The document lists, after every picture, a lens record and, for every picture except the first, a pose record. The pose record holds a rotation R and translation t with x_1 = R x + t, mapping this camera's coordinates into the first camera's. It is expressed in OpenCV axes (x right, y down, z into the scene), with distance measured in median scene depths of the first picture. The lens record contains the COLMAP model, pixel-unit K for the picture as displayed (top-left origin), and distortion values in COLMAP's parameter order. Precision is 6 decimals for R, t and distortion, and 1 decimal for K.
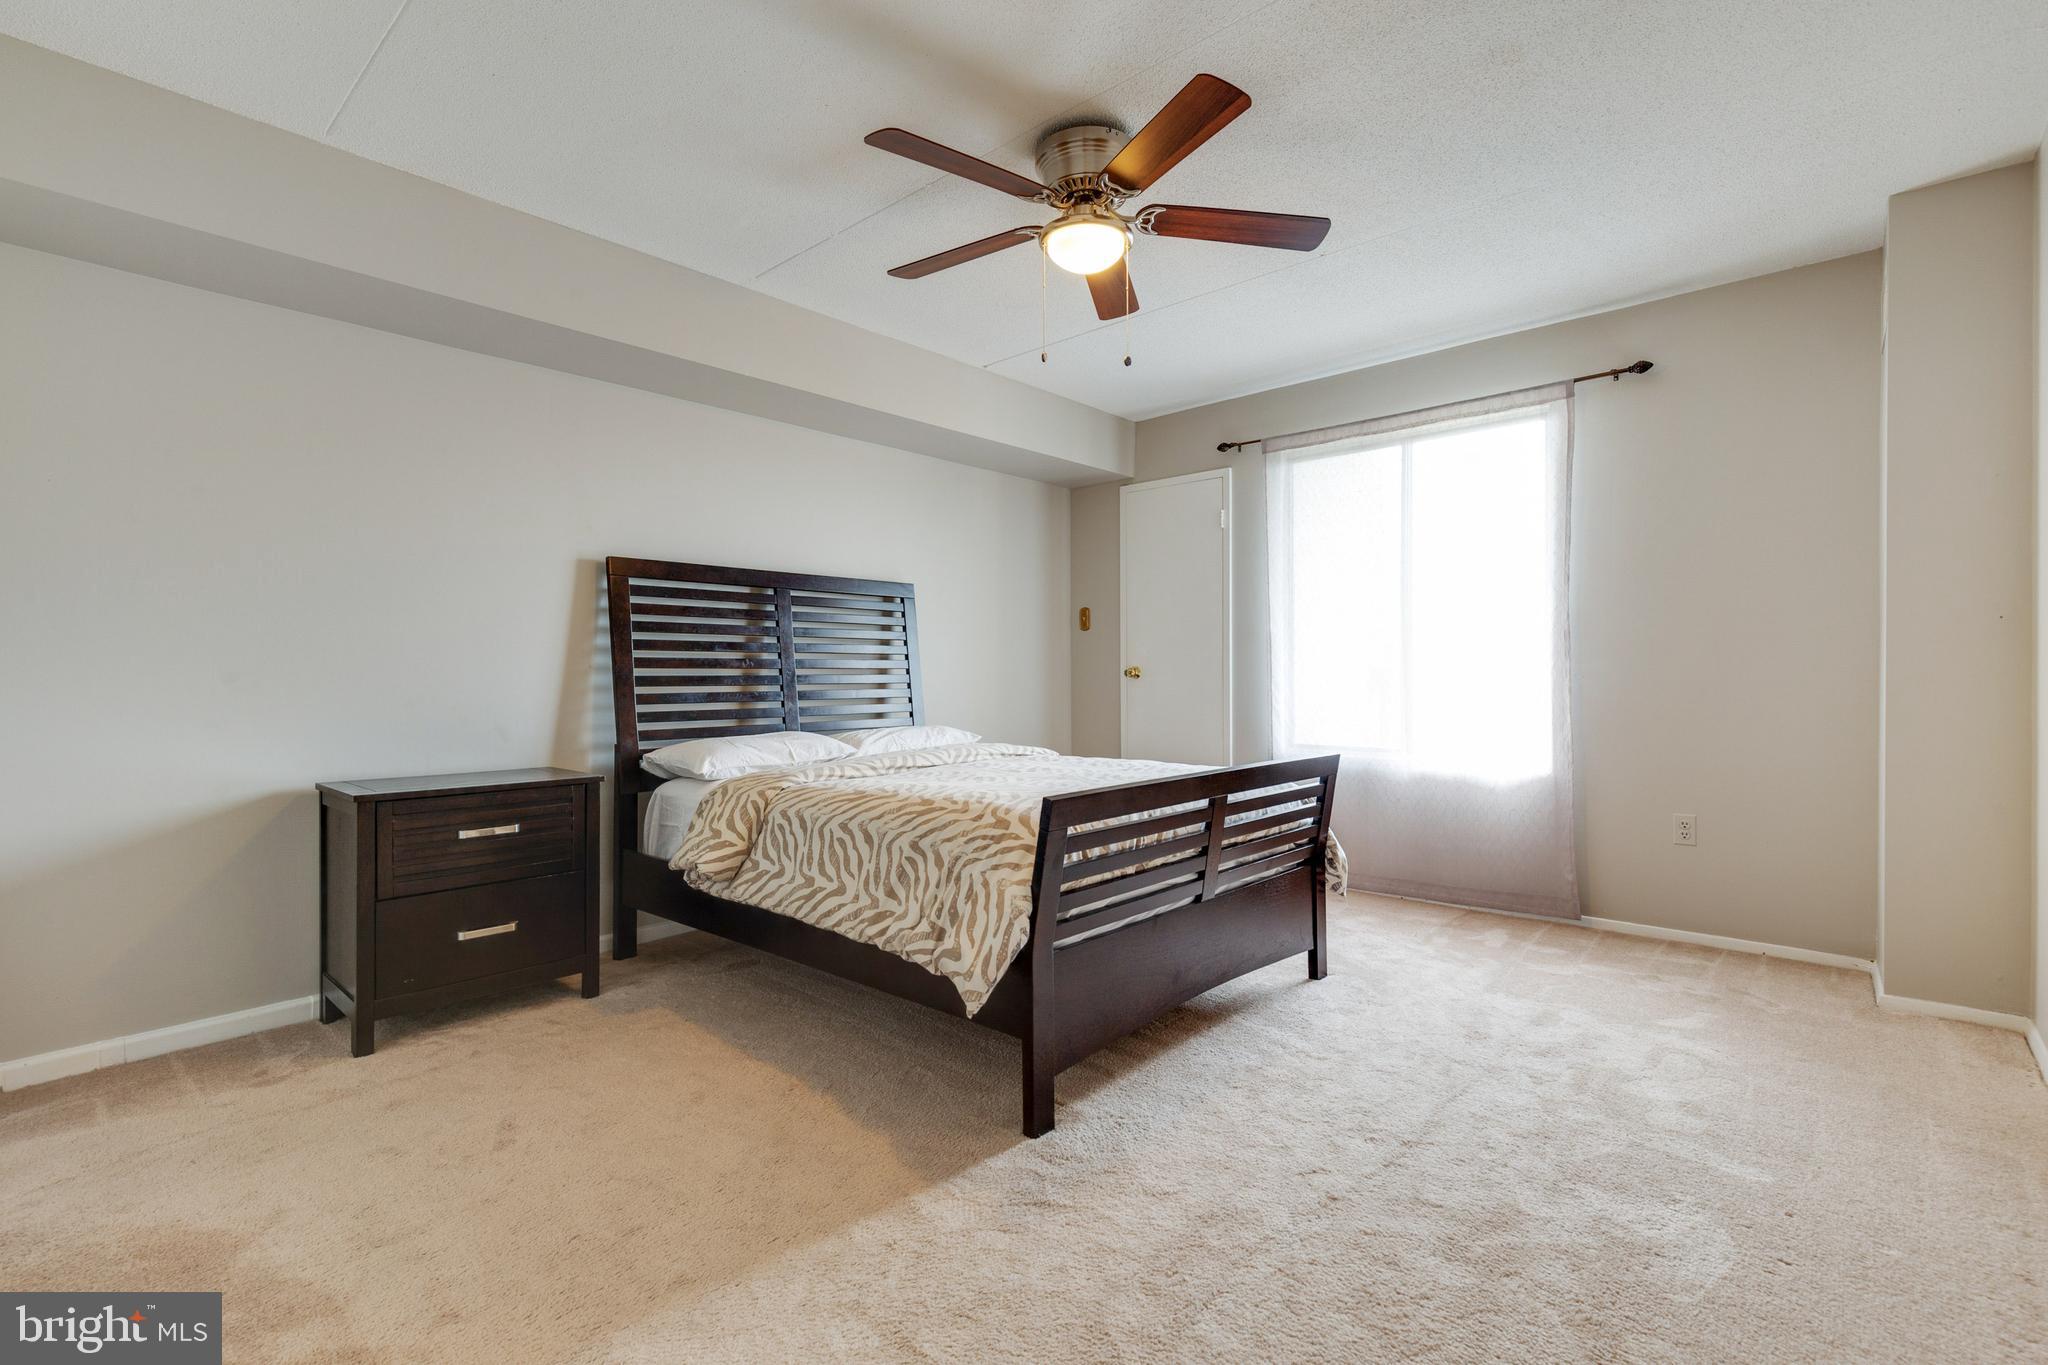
lens RADIAL K [[928.8, 0, 1020.2], [0, 928.8, 673.9], [0, 0, 1]] dist [0.002290, -0.001702]
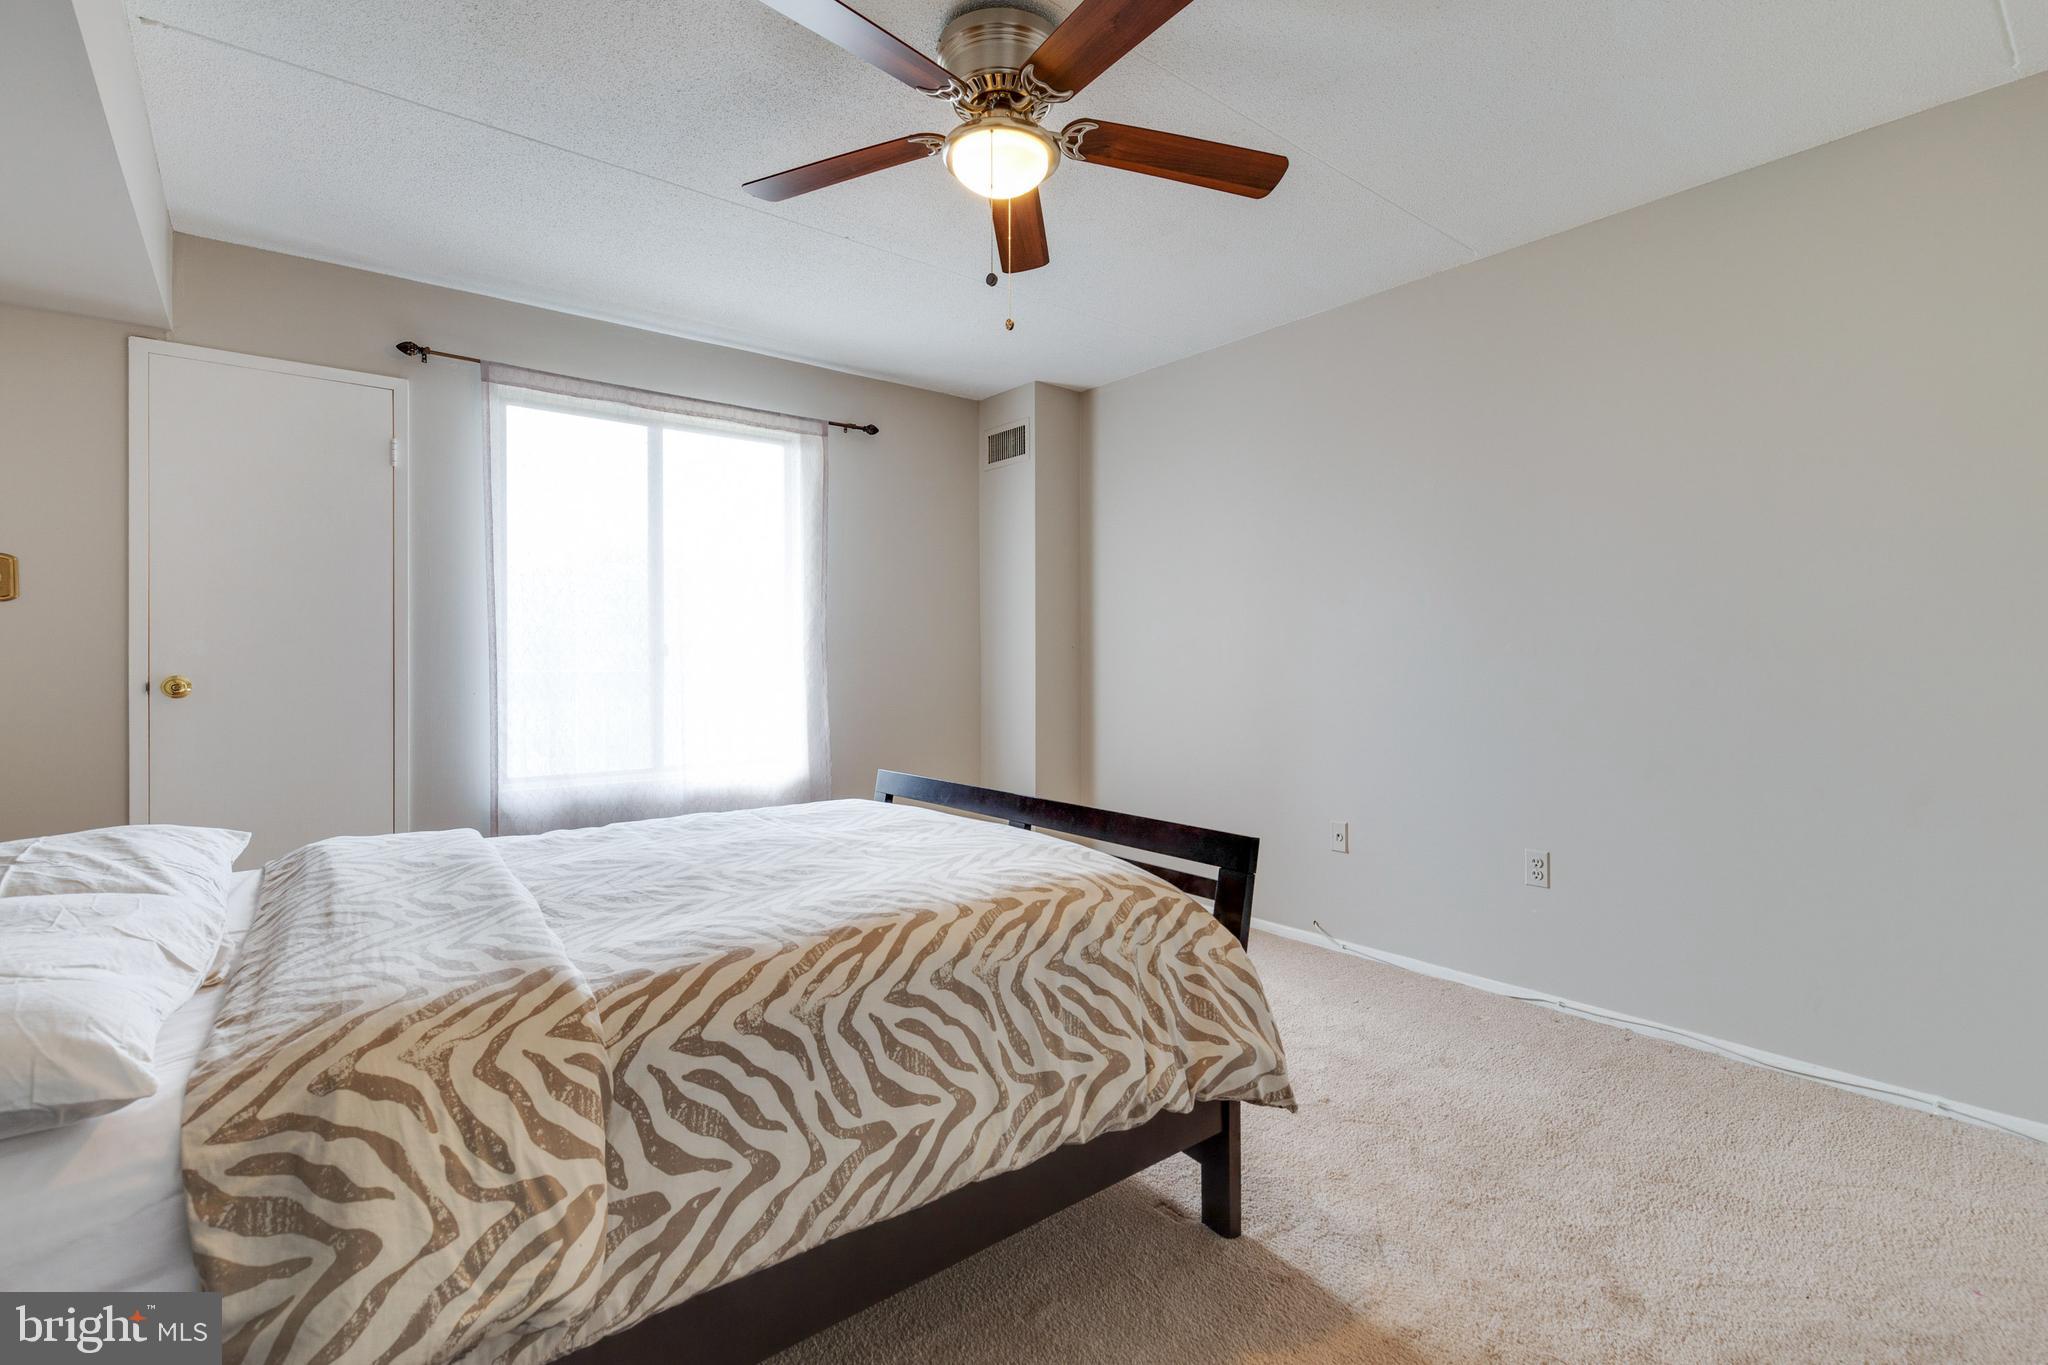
lens RADIAL K [[928.8, 0, 1021.6], [0, 928.8, 681.8], [0, 0, 1]] dist [0.002290, -0.001702]
pose [[0.162411, -0.011900, 0.986651, -0.479923], [0.000383, 0.999928, 0.011997, -0.014513], [-0.986723, -0.001570, 0.162404, 0.583224]]
